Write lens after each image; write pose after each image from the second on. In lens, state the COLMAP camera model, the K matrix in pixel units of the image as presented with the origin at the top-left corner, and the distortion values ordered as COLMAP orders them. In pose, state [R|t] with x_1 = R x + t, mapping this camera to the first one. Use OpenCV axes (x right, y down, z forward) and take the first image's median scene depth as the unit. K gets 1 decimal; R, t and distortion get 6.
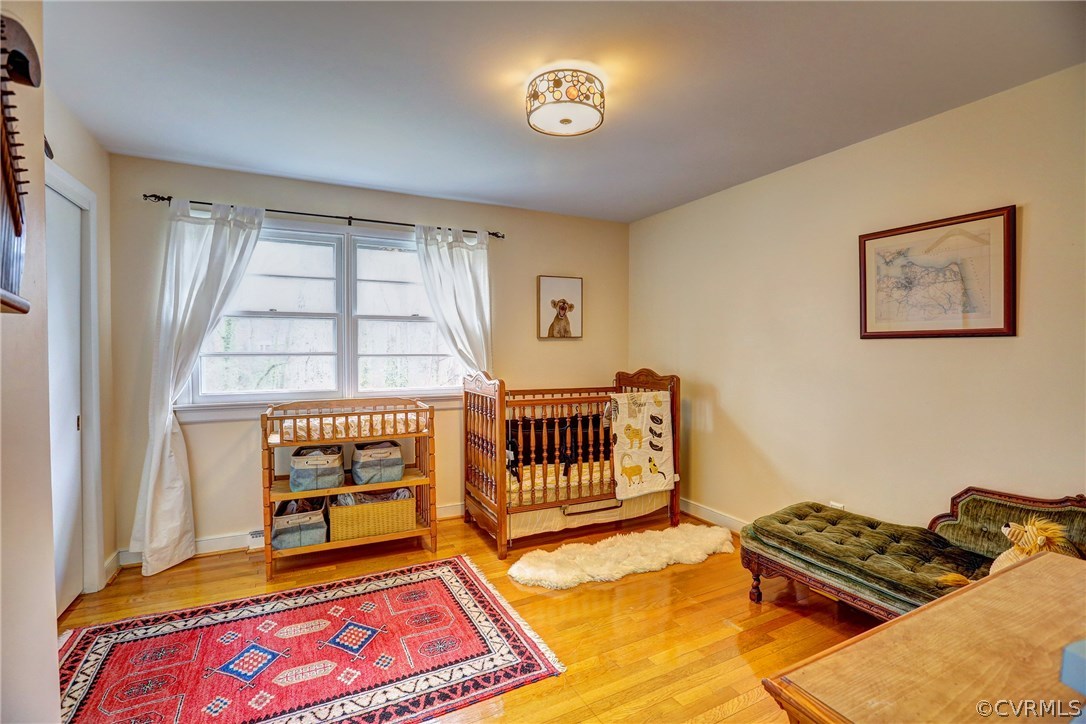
lens RADIAL K [[491.2, 0, 544.9], [0, 491.2, 358.9], [0, 0, 1]] dist [-0.050831, 0.016122]
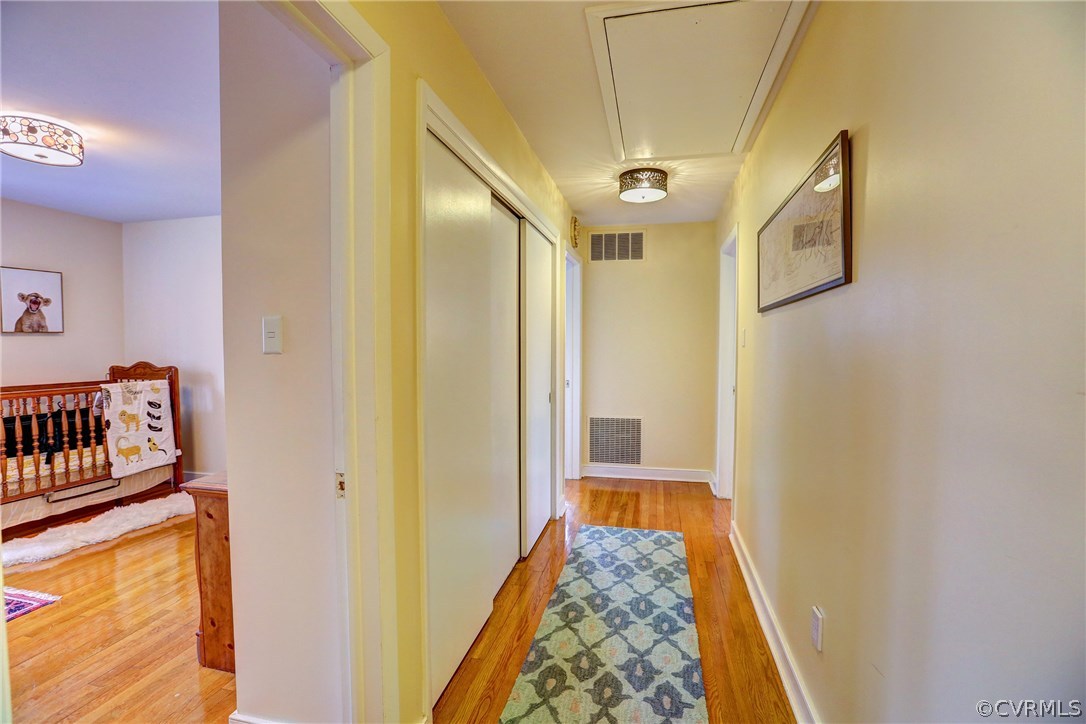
lens RADIAL K [[491.2, 0, 544.9], [0, 491.2, 358.9], [0, 0, 1]] dist [-0.050831, 0.016122]
pose [[0.643056, -0.029710, 0.765242, -0.040342], [0.021583, 0.999553, 0.020671, 0.013758], [-0.765515, 0.003224, 0.643410, -0.447497]]
